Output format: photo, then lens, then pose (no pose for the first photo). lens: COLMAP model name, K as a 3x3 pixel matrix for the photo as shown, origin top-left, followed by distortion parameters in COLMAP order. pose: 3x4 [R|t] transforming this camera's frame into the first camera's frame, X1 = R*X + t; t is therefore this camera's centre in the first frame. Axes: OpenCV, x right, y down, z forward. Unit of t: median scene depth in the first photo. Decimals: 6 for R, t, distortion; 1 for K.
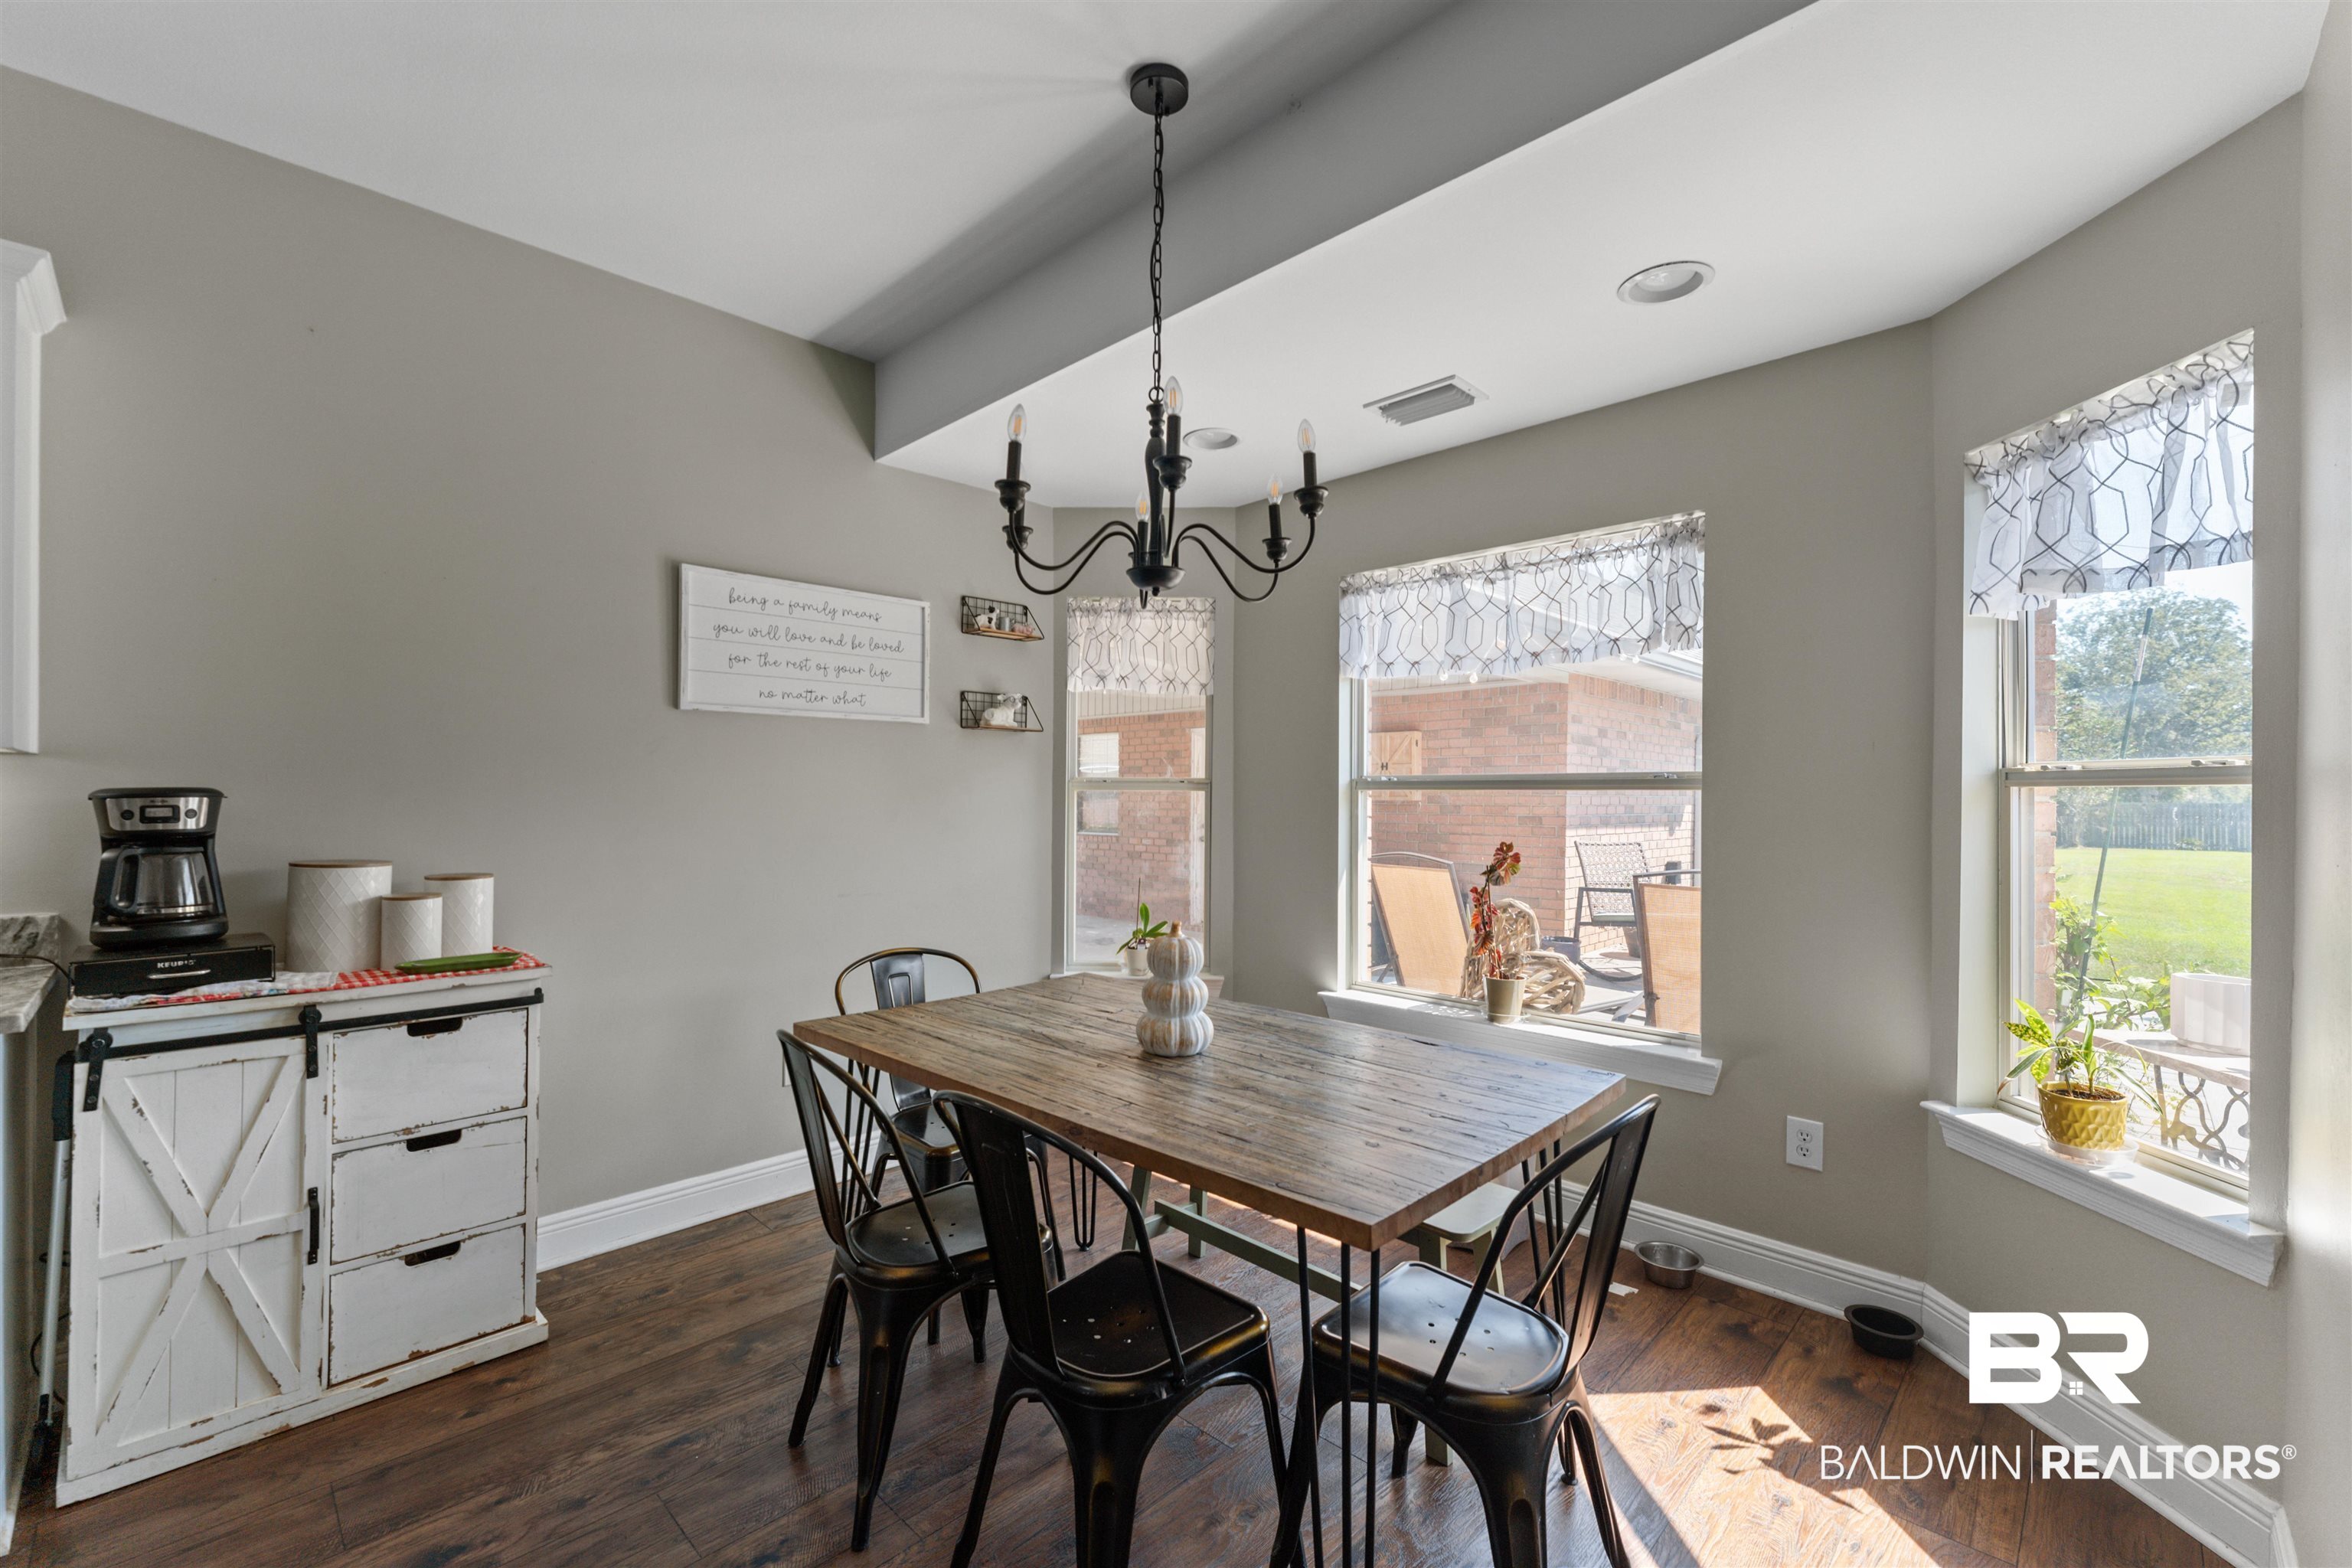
lens RADIAL K [[960.2, 0, 1169.8], [0, 960.2, 782.3], [0, 0, 1]] dist [-0.000852, -0.000429]
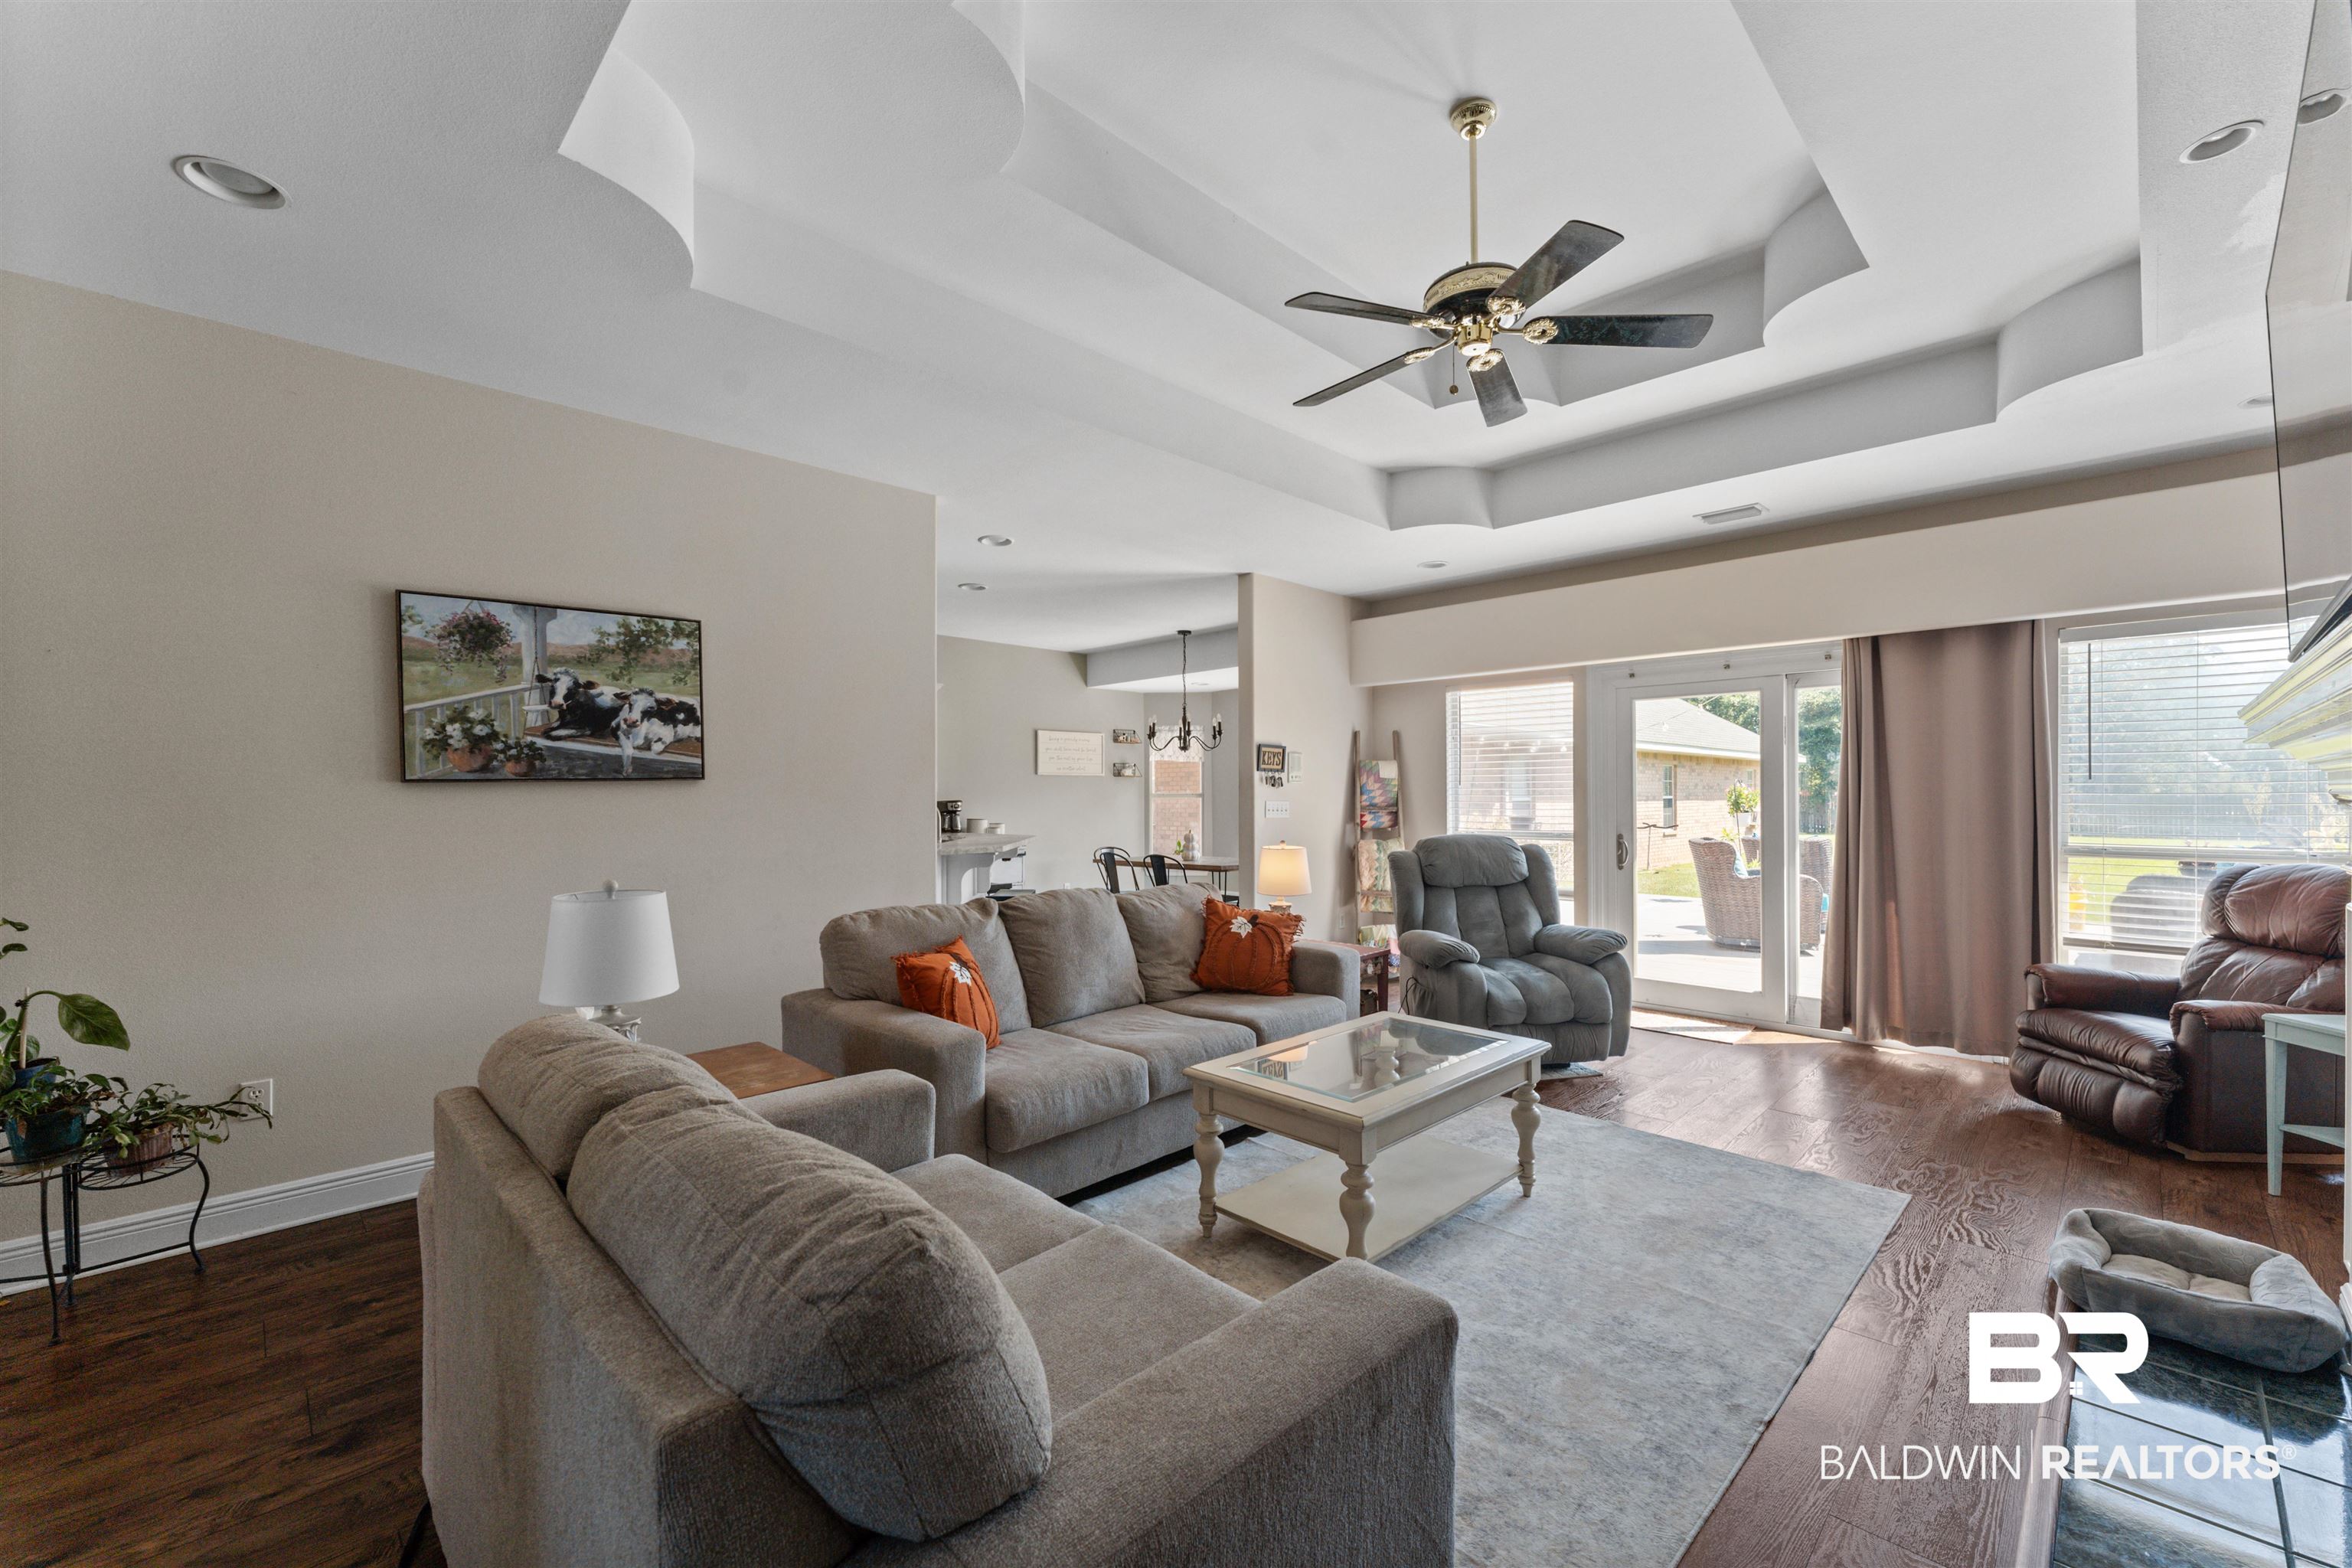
lens RADIAL K [[960.2, 0, 1176.8], [0, 960.2, 790.9], [0, 0, 1]] dist [-0.000852, -0.000429]
pose [[0.999949, -0.009774, -0.002393, -0.049628], [0.009778, 0.999951, 0.001766, -0.033277], [0.002375, -0.001789, 0.999996, -3.490999]]
